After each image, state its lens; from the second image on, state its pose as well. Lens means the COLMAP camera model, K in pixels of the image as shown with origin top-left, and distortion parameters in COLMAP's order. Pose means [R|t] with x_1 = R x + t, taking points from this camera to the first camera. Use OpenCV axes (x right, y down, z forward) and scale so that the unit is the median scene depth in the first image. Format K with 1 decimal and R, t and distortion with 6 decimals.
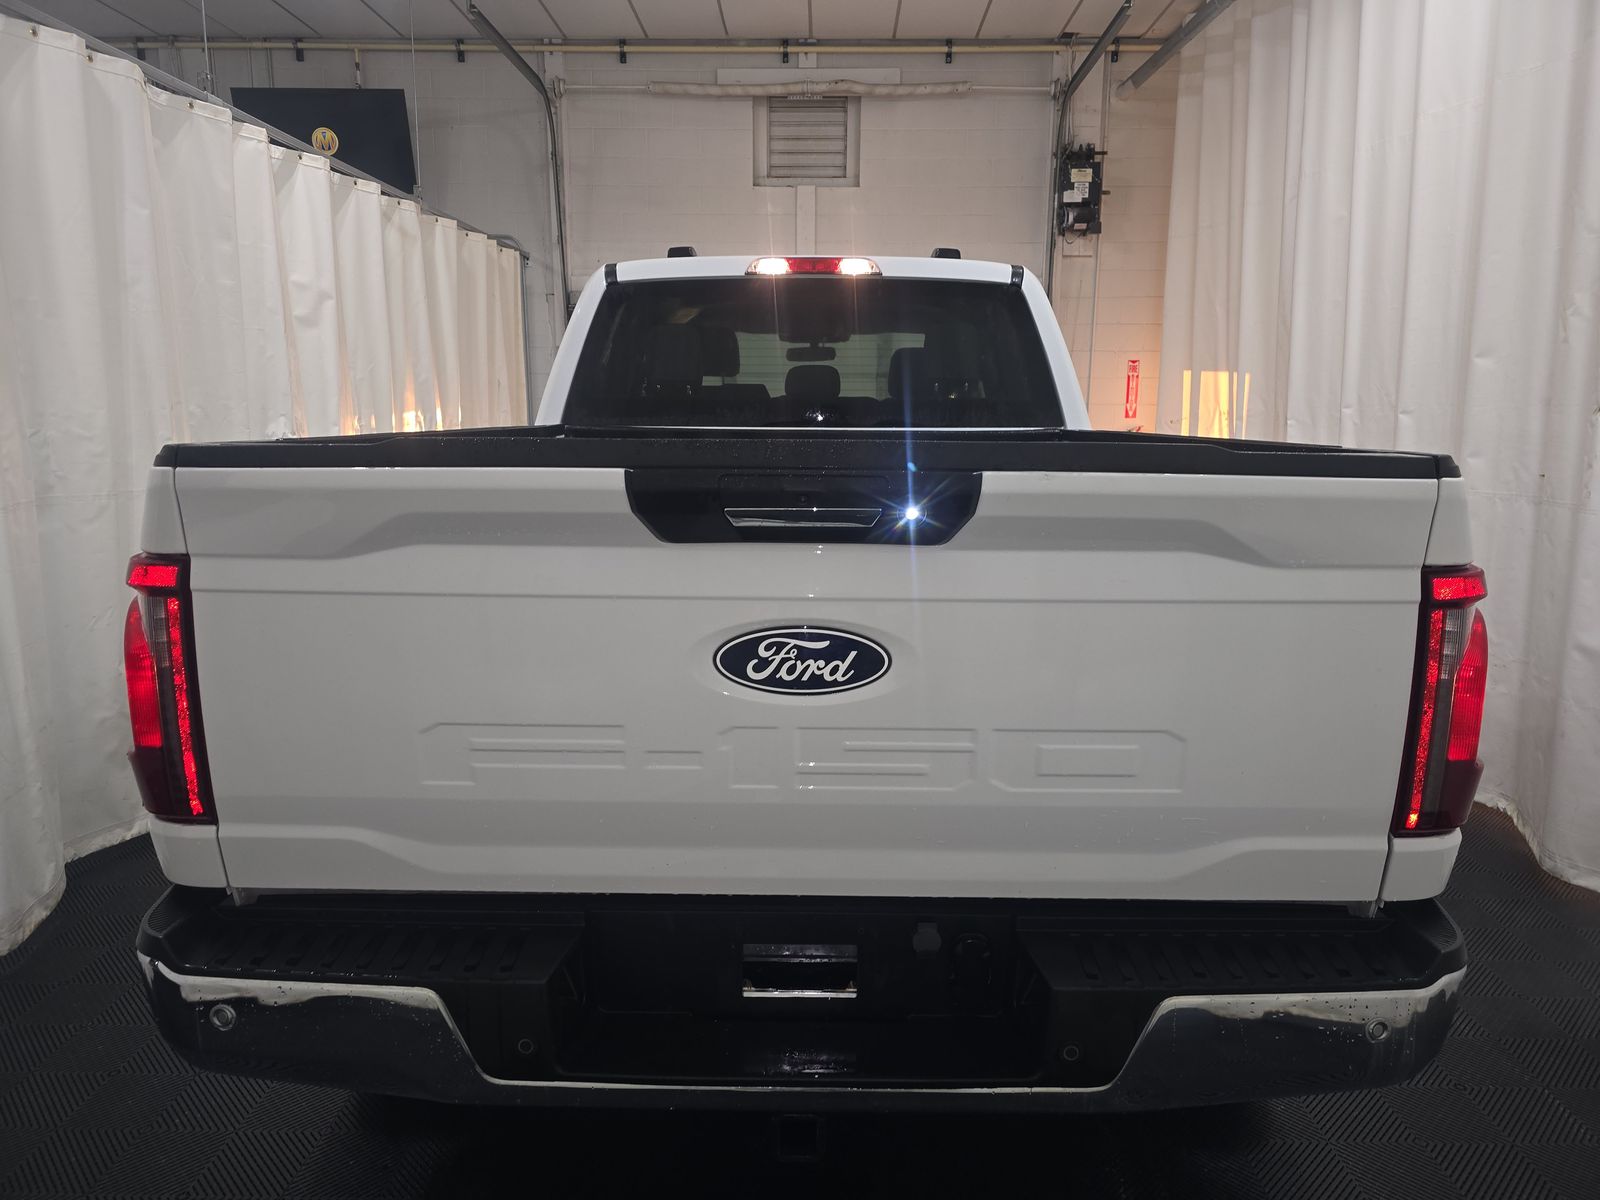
lens RADIAL K [[1058.7, 0, 800.0], [0, 1058.7, 600.0], [0, 0, 1]] dist [0.044804, -0.033741]
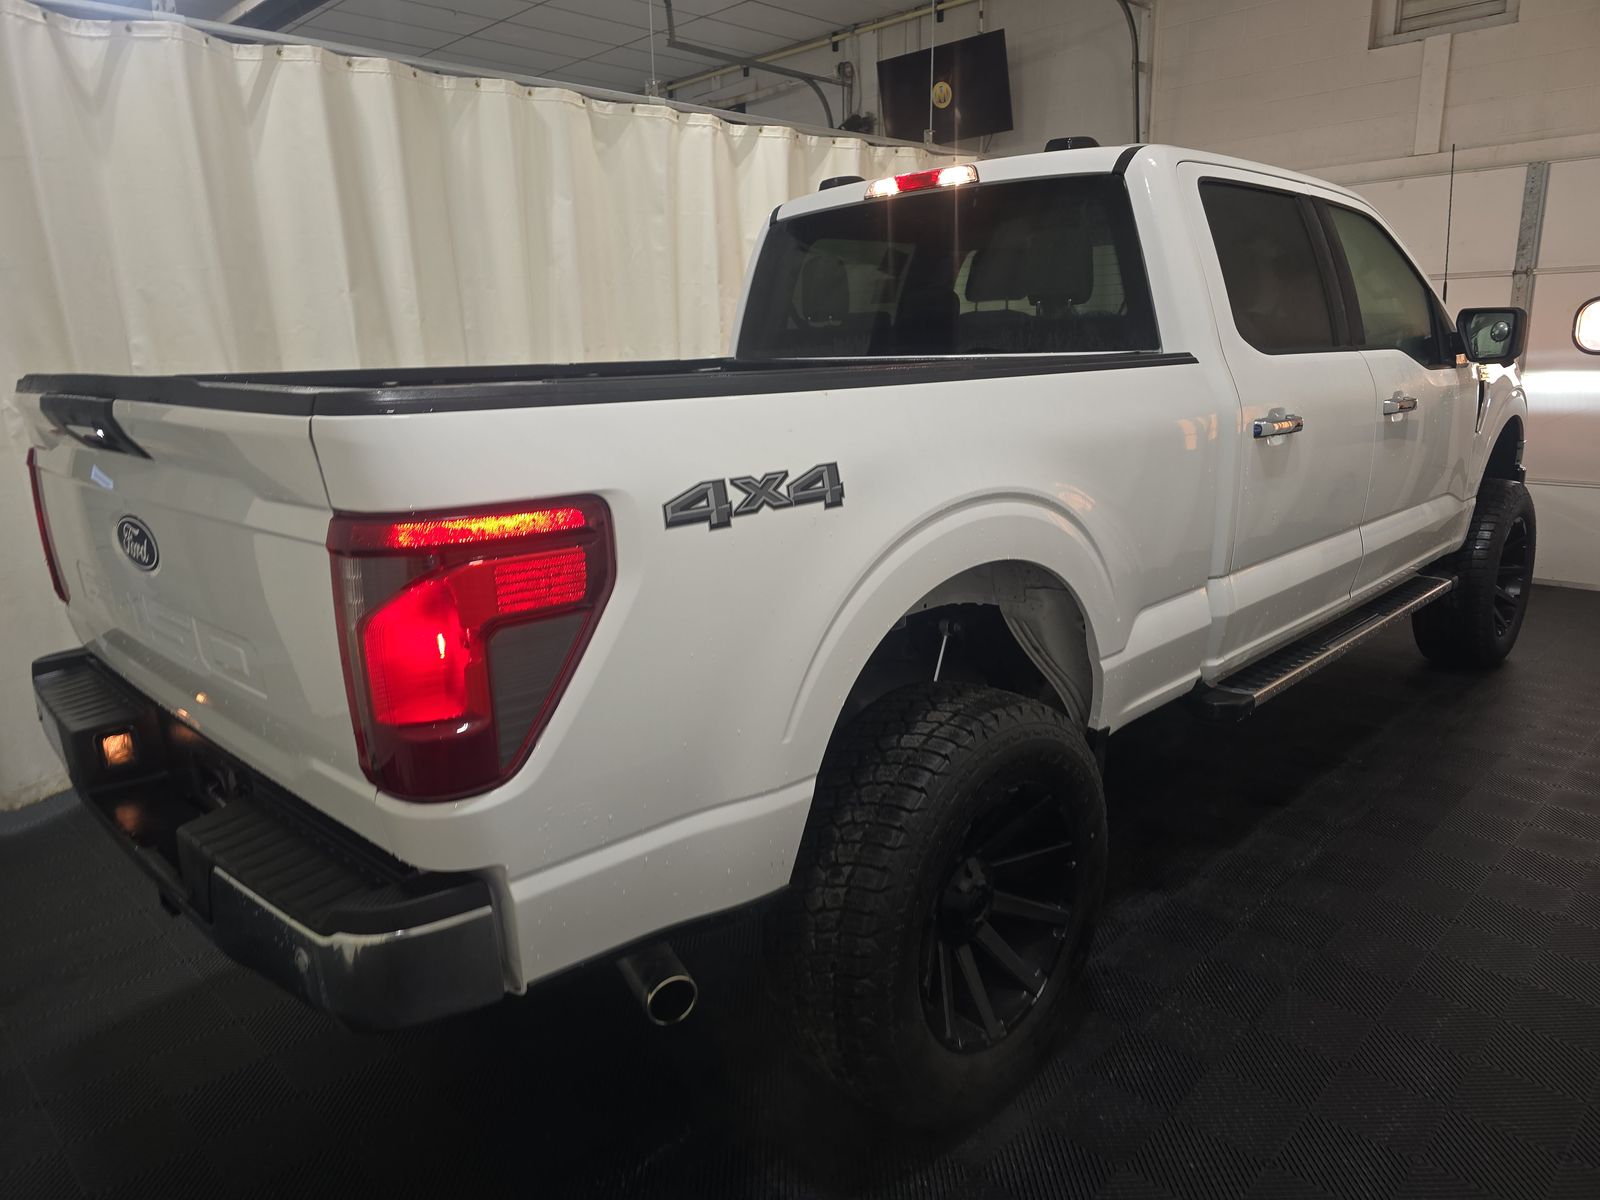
lens RADIAL K [[1058.7, 0, 800.0], [0, 1058.7, 600.0], [0, 0, 1]] dist [0.044804, -0.033741]
pose [[0.724760, 0.137189, -0.675205, 0.393101], [-0.093084, 0.990488, 0.101333, -0.022118], [0.682684, -0.010591, 0.730637, 0.151565]]
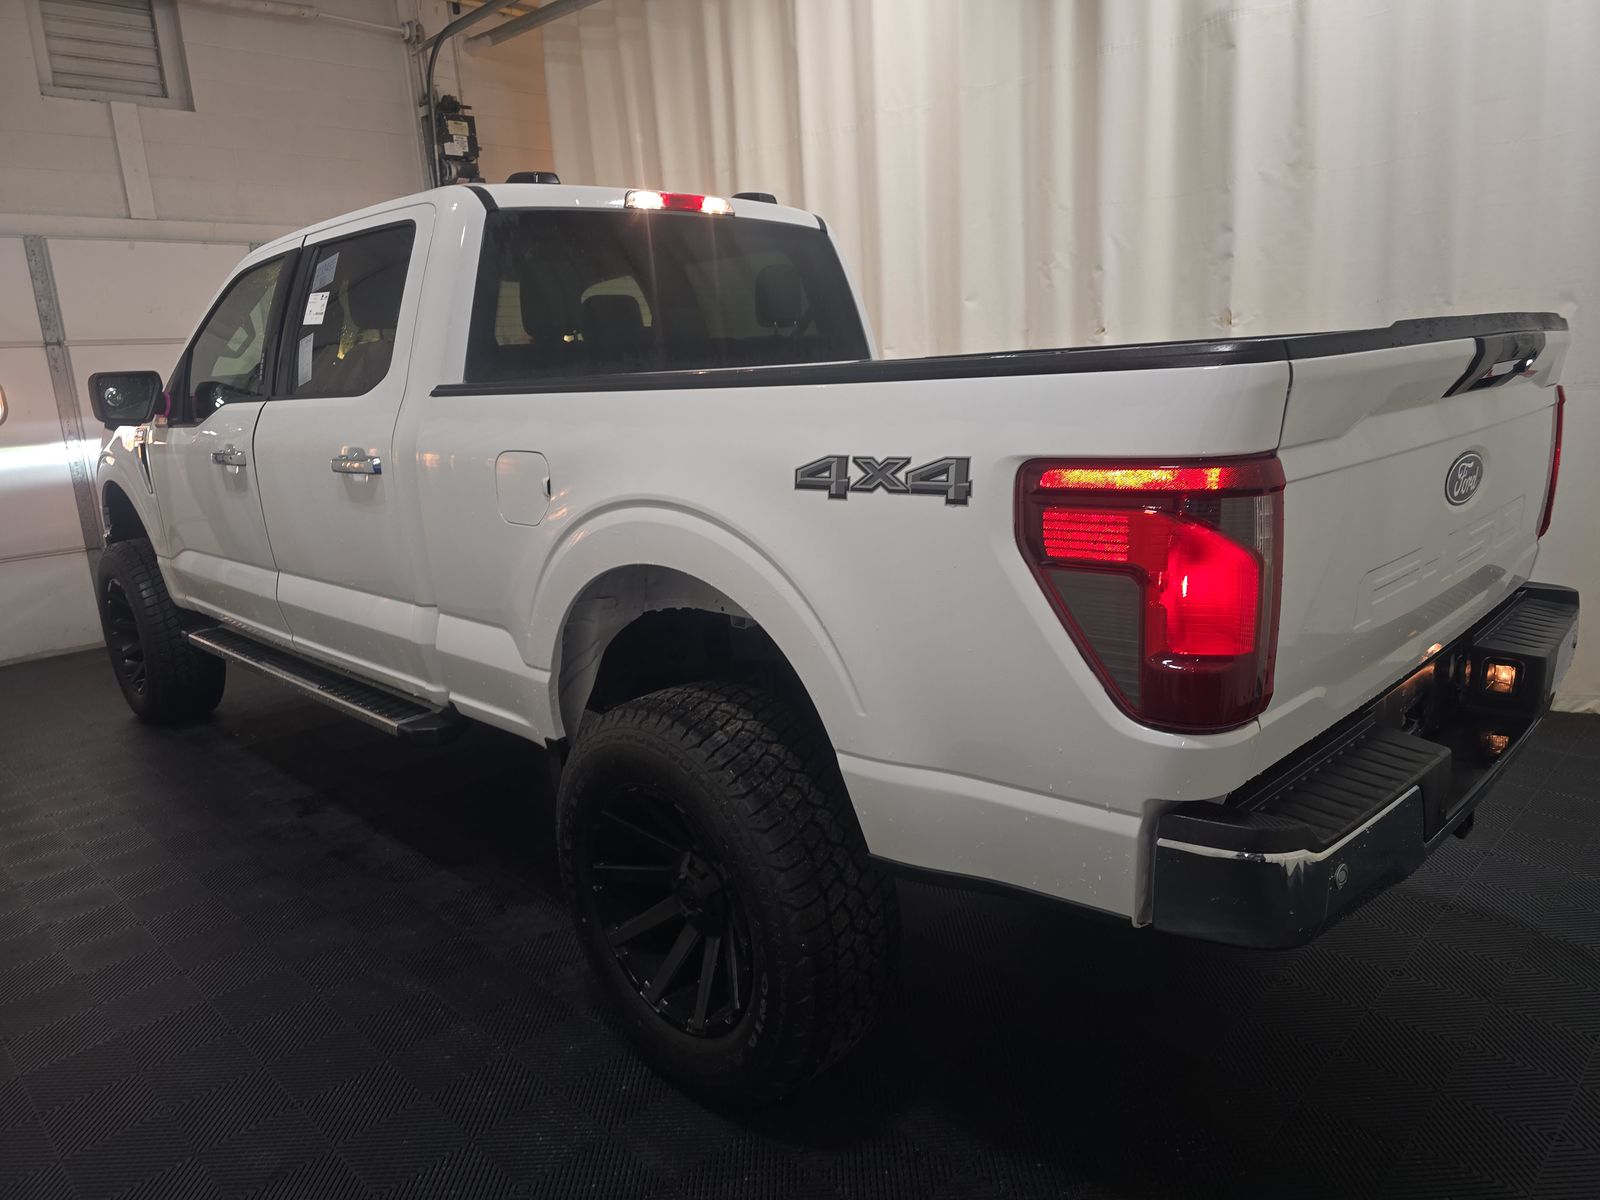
lens RADIAL K [[1071.2, 0, 793.8], [0, 1071.2, 590.5], [0, 0, 1]] dist [0.048742, -0.039084]
pose [[0.697626, -0.194134, 0.689659, -0.420293], [0.184755, 0.978780, 0.088630, -0.022572], [-0.692230, 0.065587, 0.718690, 0.154079]]
